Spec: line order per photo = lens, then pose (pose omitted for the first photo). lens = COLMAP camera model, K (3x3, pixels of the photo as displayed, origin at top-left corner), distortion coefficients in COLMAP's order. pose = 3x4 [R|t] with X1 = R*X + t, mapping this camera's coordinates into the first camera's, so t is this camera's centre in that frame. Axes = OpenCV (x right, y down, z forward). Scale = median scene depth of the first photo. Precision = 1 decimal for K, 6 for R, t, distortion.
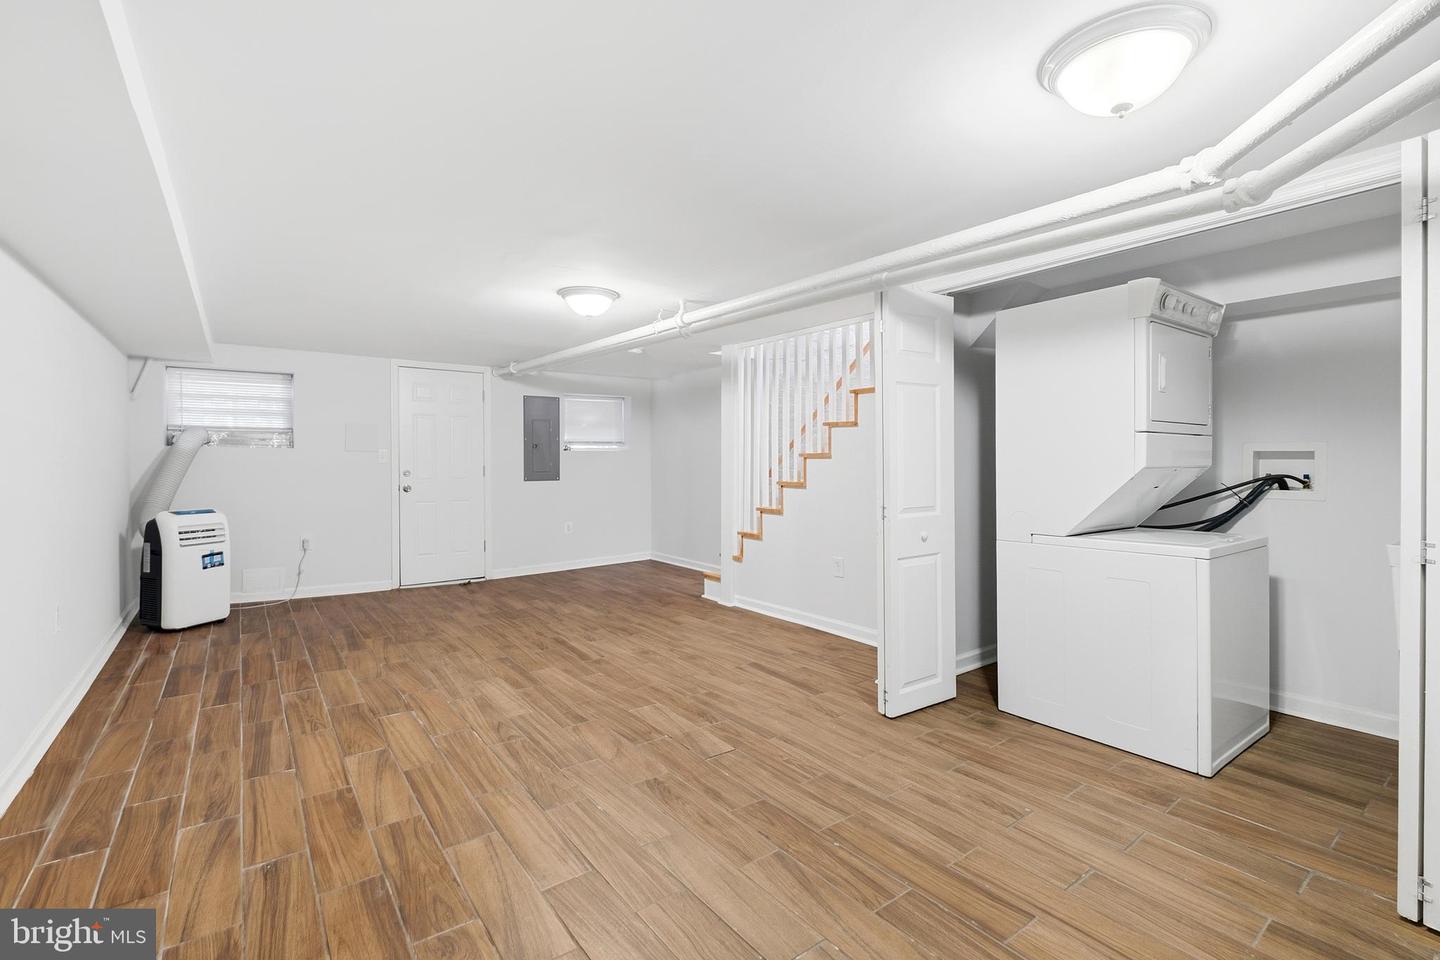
lens RADIAL K [[658.2, 0, 724.6], [0, 658.2, 468.8], [0, 0, 1]] dist [0.002049, -0.004917]
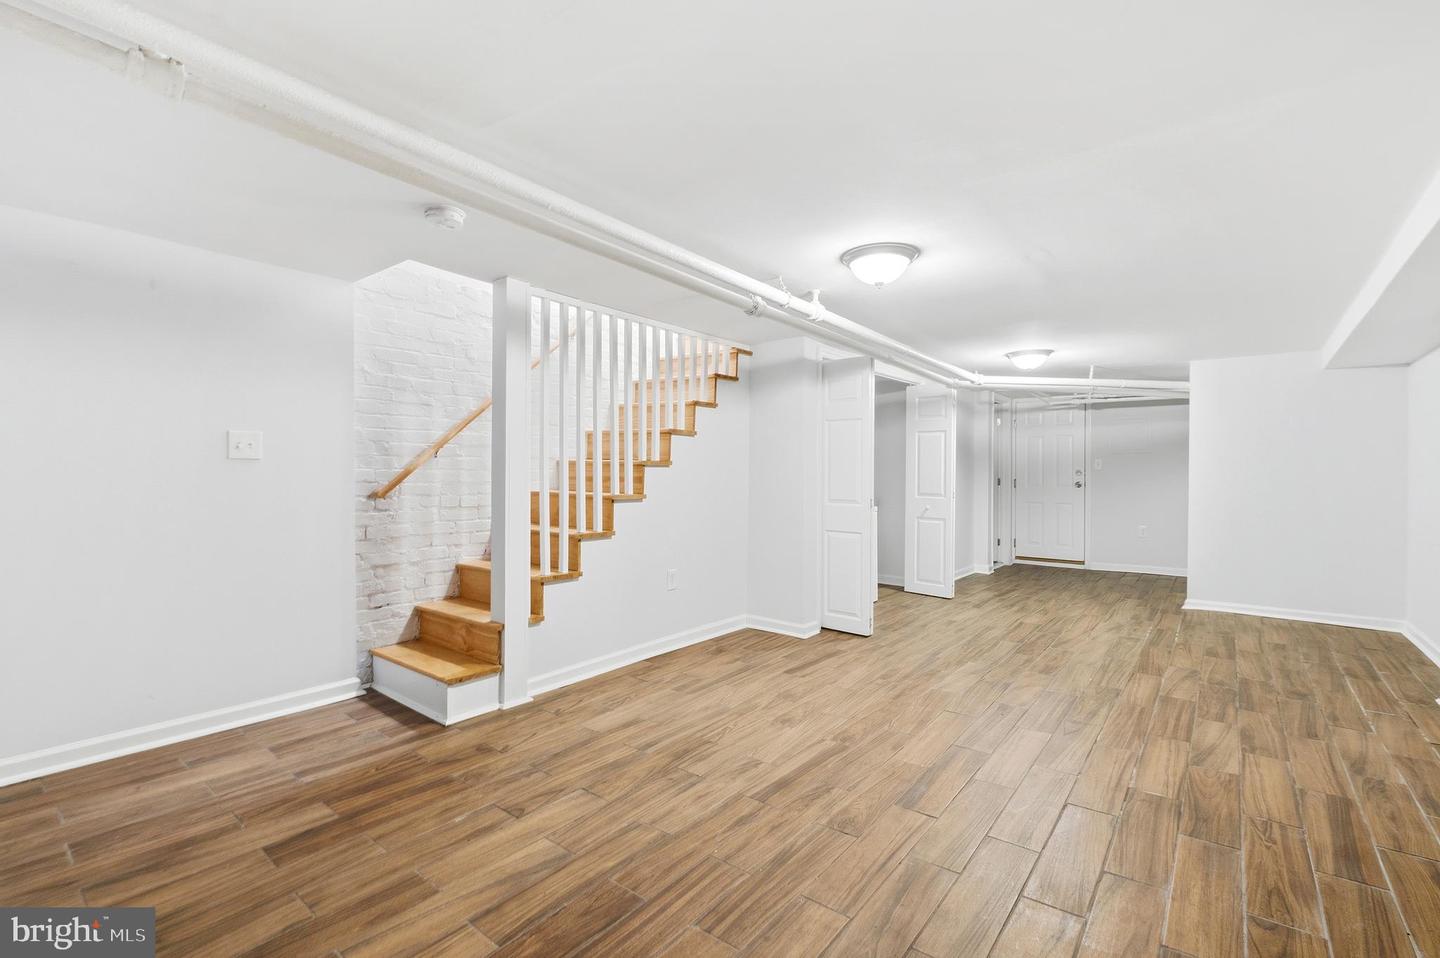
lens RADIAL K [[658.2, 0, 725.8], [0, 658.2, 476.2], [0, 0, 1]] dist [0.002049, -0.004917]
pose [[-0.278637, -0.003126, 0.960391, -1.170038], [0.012955, 0.999891, 0.007013, -0.012411], [-0.960309, 0.014396, -0.278566, 1.798258]]
